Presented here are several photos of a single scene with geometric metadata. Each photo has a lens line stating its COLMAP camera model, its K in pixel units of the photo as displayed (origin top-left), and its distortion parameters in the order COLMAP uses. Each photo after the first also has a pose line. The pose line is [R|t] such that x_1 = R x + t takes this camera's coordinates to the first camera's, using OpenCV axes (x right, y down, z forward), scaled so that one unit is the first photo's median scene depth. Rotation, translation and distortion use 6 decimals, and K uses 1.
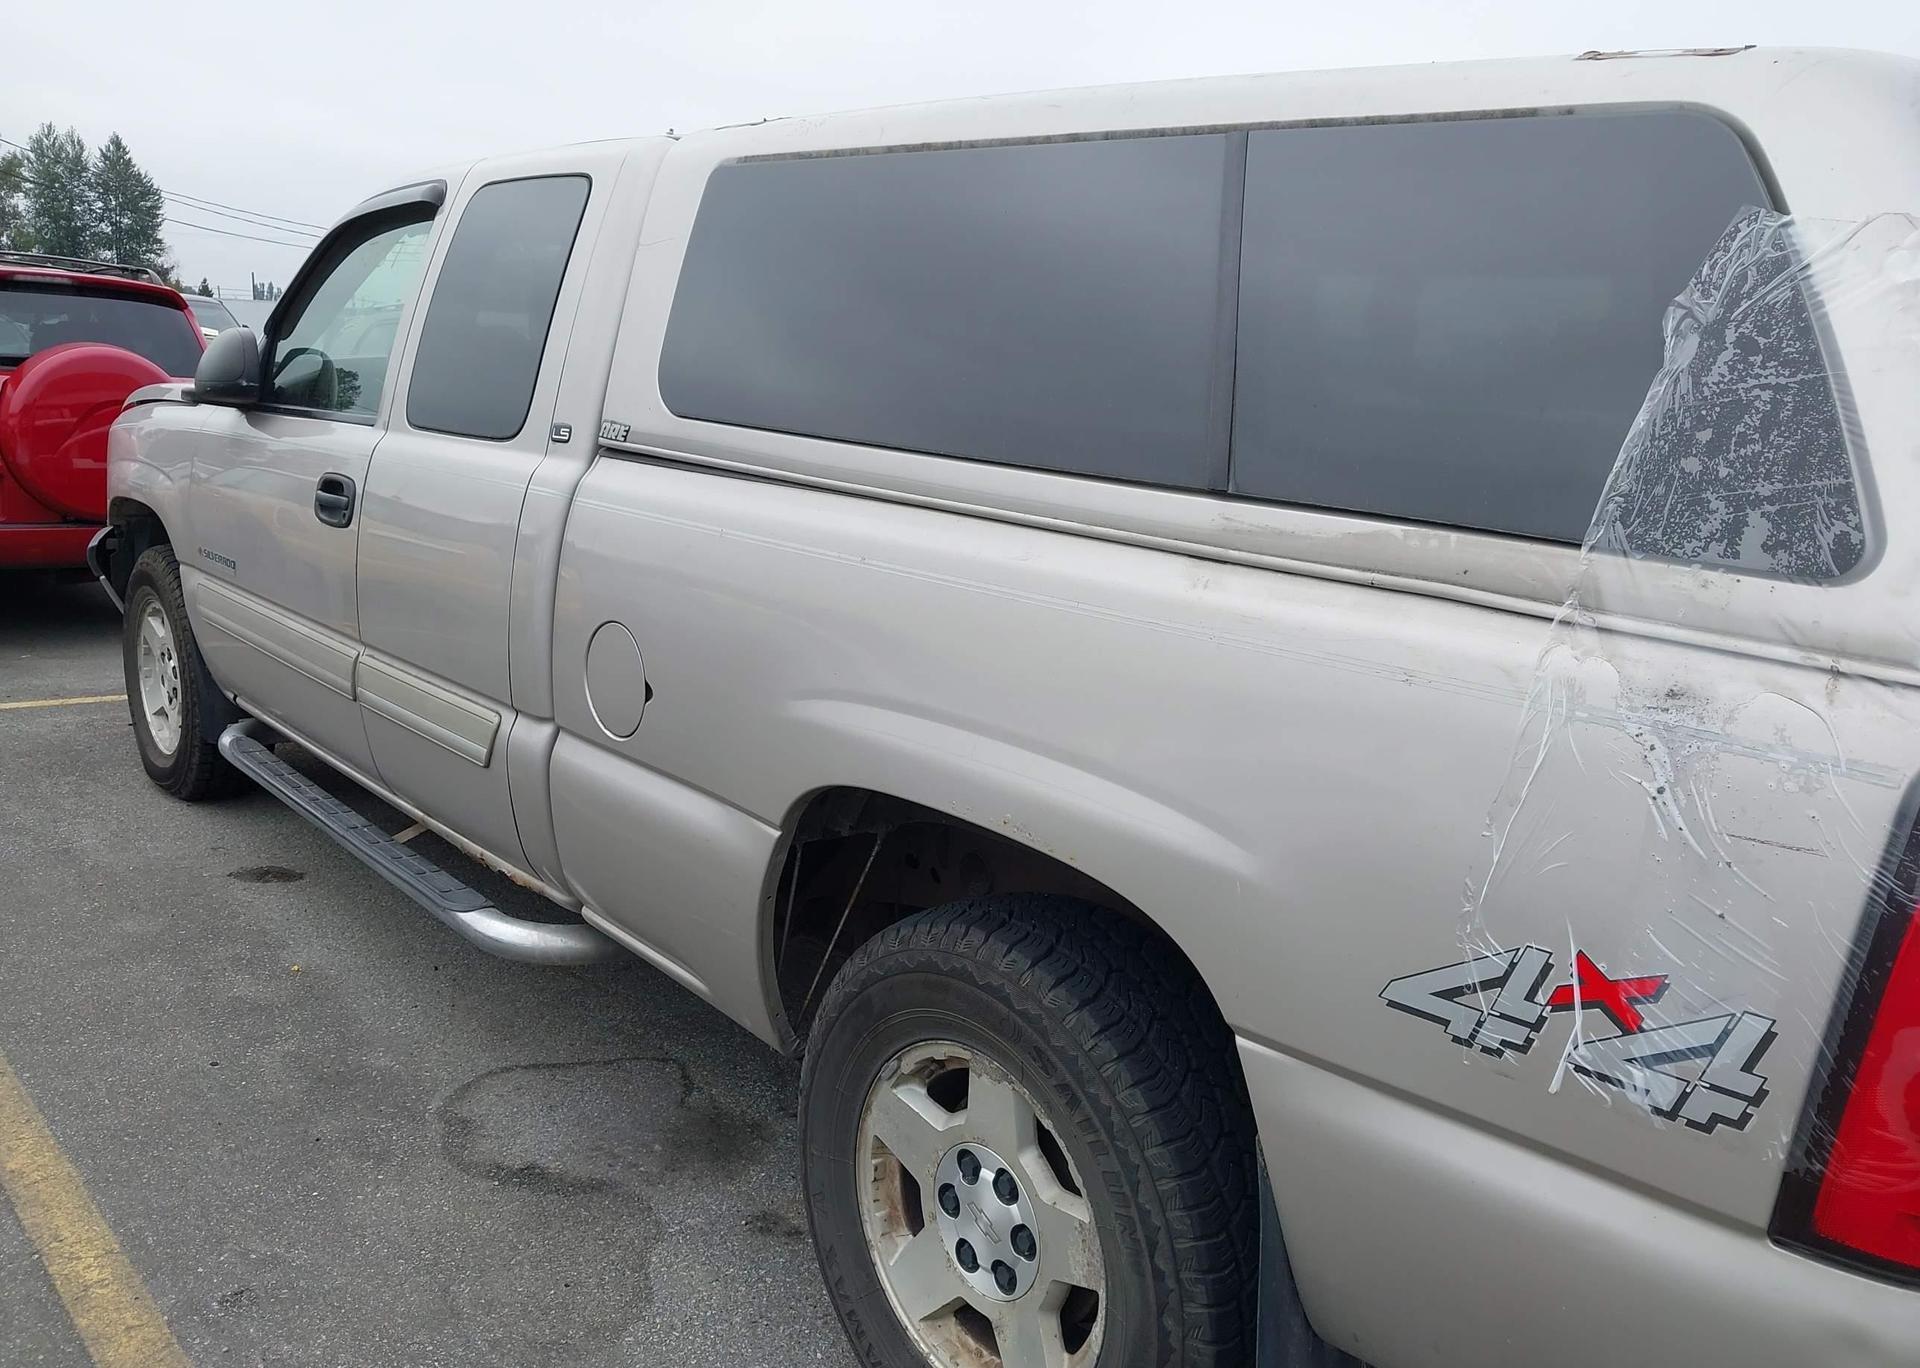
lens RADIAL K [[1487.3, 0, 922.5], [0, 1487.3, 688.8], [0, 0, 1]] dist [0.066221, -0.076123]
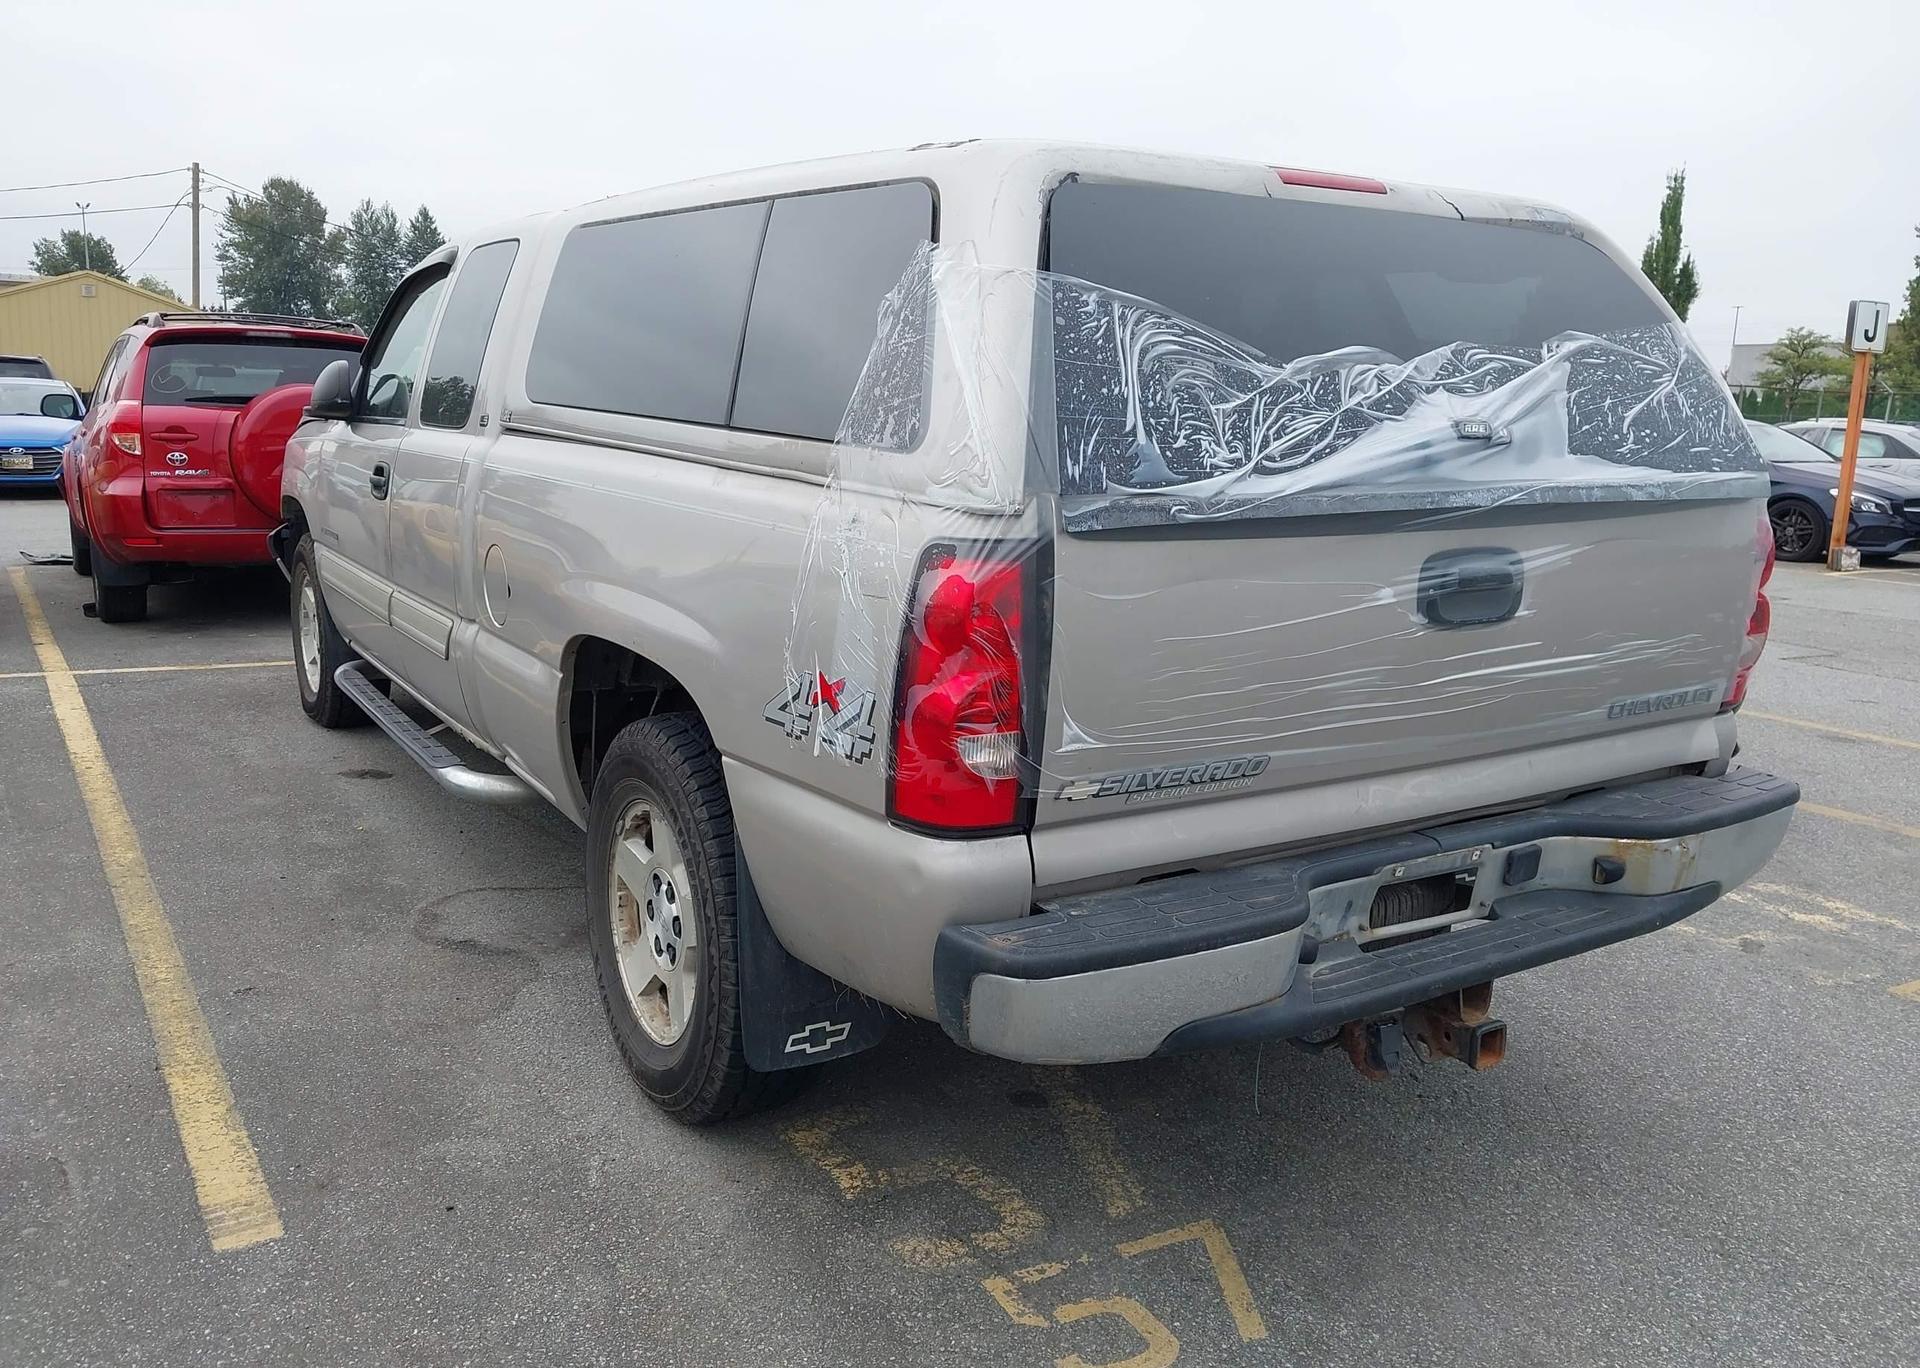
lens RADIAL K [[1466.9, 0, 924.4], [0, 1466.9, 691.2], [0, 0, 1]] dist [0.196737, -0.423935]
pose [[0.985703, 0.000876, -0.168490, 0.570968], [-0.003856, 0.999842, -0.017359, 0.153240], [0.168448, 0.017761, 0.985550, -0.452442]]
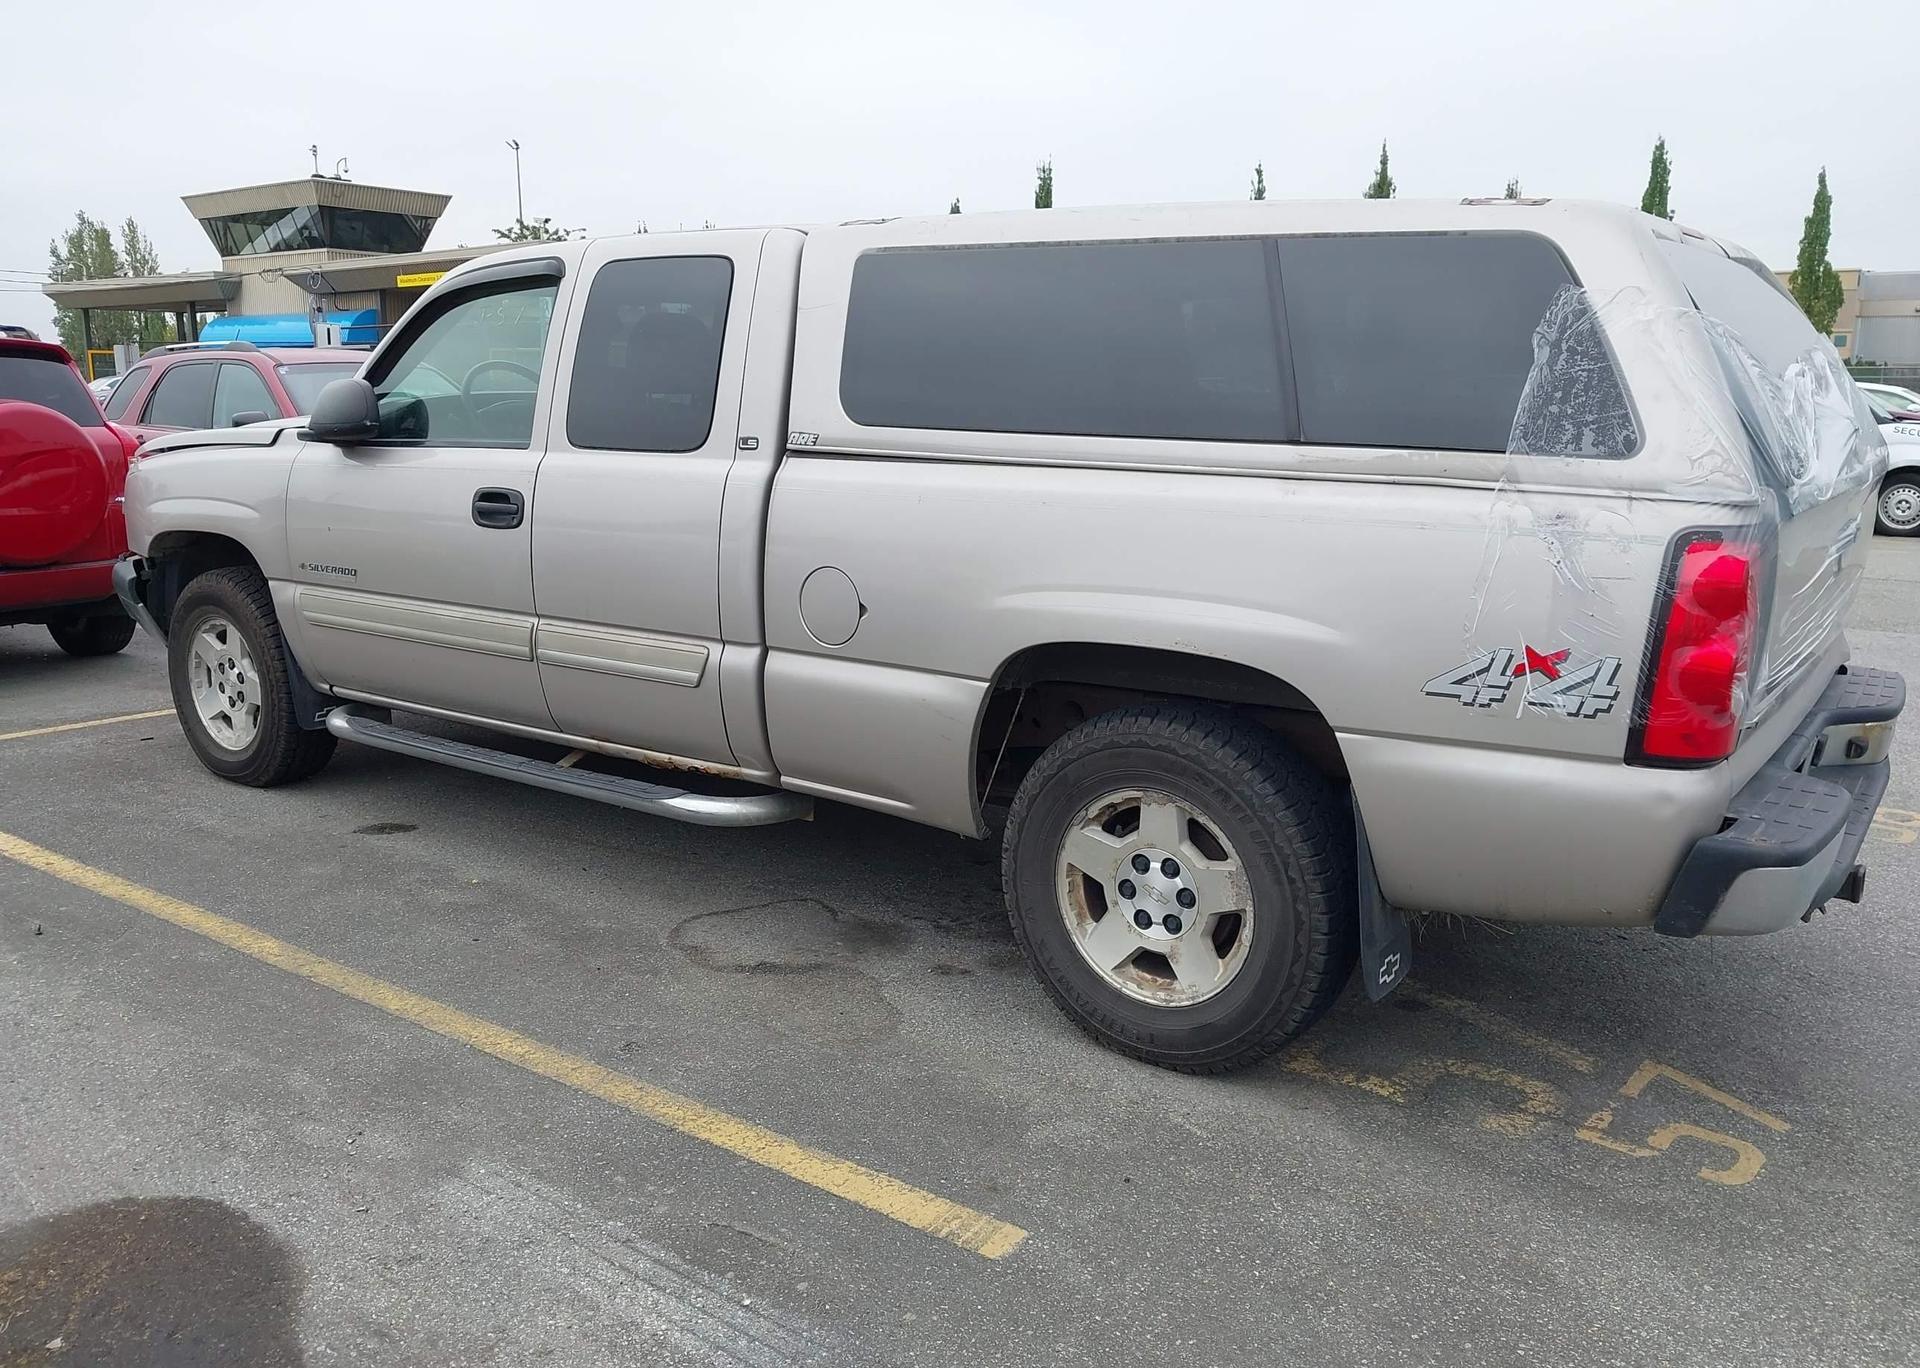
lens RADIAL K [[1466.9, 0, 924.4], [0, 1466.9, 691.2], [0, 0, 1]] dist [0.196737, -0.423935]
pose [[0.972828, -0.095626, 0.210860, -0.548409], [0.095710, 0.995361, 0.009827, 0.092342], [-0.210821, 0.010621, 0.977467, -0.569879]]
